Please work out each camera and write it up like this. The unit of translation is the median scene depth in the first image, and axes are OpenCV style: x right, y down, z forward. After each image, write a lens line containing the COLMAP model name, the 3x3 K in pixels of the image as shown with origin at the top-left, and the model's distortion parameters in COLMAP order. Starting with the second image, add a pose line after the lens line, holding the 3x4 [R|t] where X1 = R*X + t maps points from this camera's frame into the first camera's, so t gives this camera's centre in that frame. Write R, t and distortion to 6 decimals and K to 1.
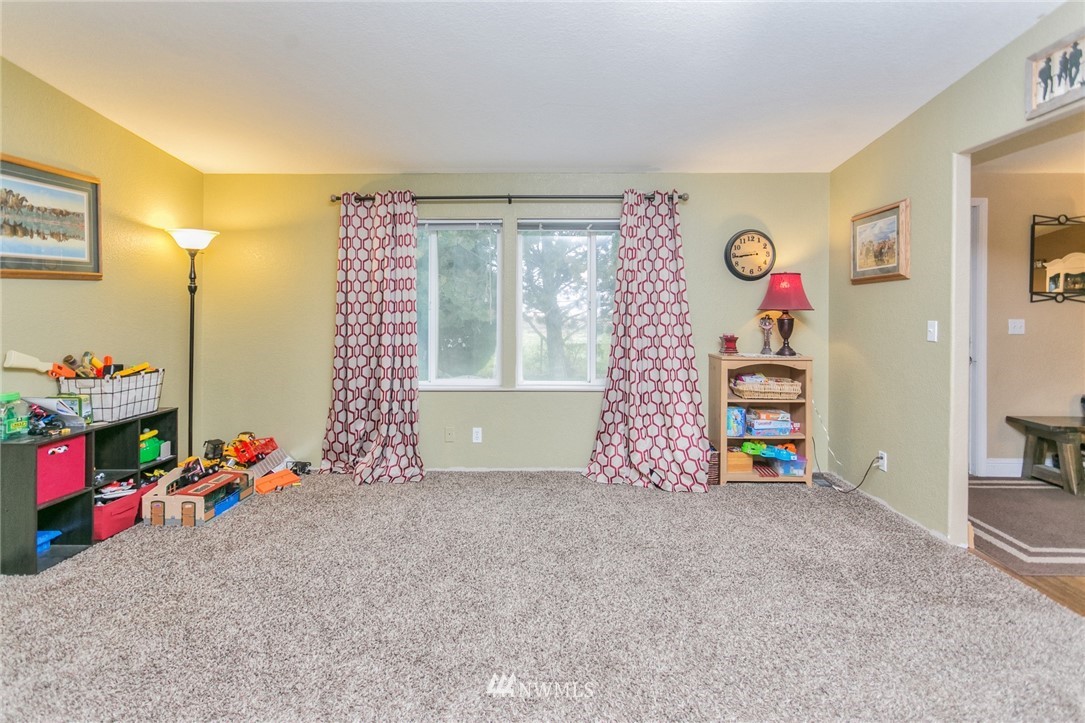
lens RADIAL K [[520.3, 0, 549.2], [0, 520.3, 313.0], [0, 0, 1]] dist [-0.042038, 0.011619]
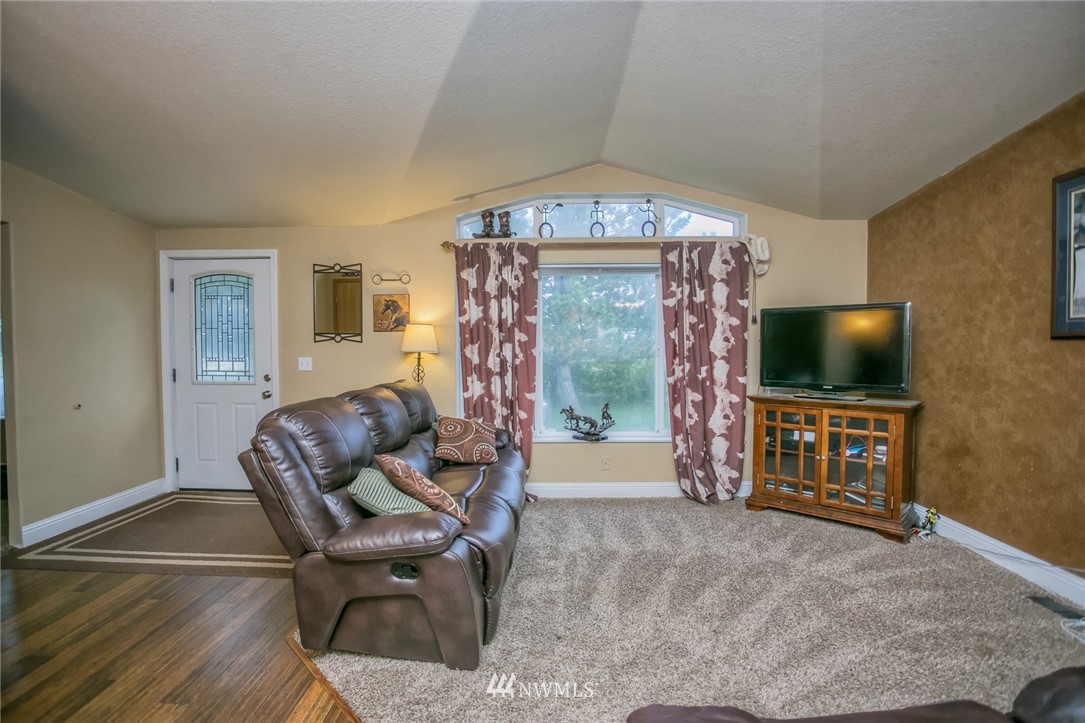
lens RADIAL K [[520.3, 0, 543.1], [0, 520.3, 358.0], [0, 0, 1]] dist [-0.042038, 0.011619]
pose [[0.999657, -0.004256, -0.025844, 1.502158], [0.005052, 0.999512, 0.030820, -0.019283], [0.025700, -0.030940, 0.999191, -0.134648]]
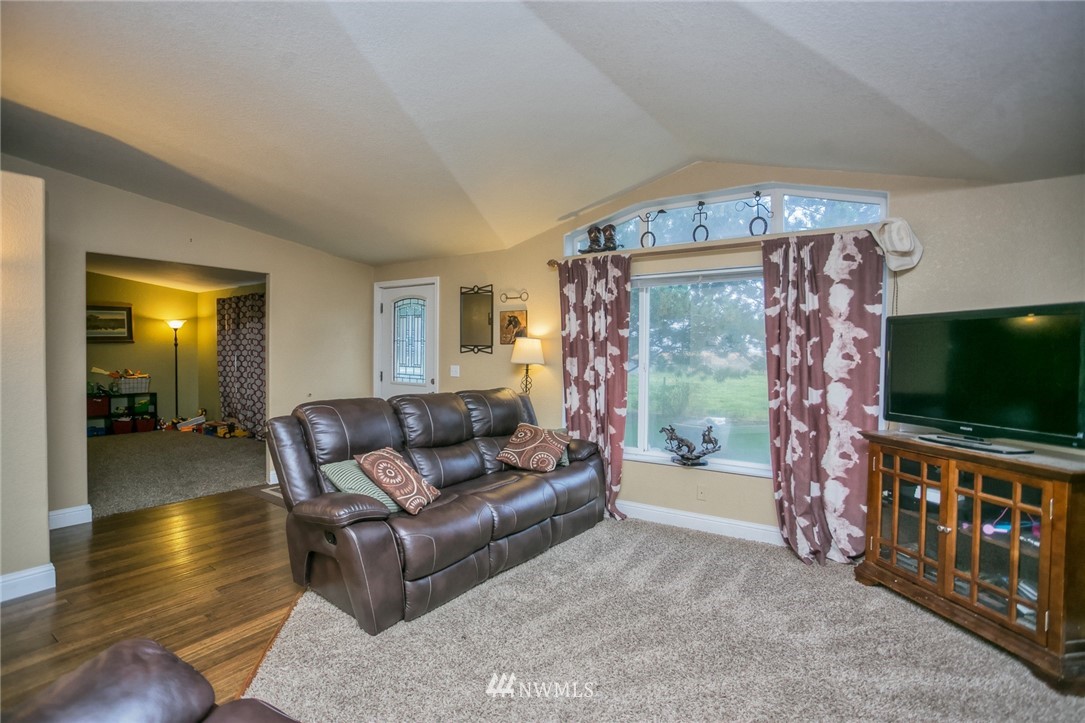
lens RADIAL K [[520.3, 0, 531.3], [0, 520.3, 356.8], [0, 0, 1]] dist [-0.042038, 0.011619]
pose [[0.822460, 0.013077, -0.568672, 1.903042], [-0.007442, 0.999898, 0.012230, -0.029163], [0.568774, -0.005827, 0.822473, -0.024742]]
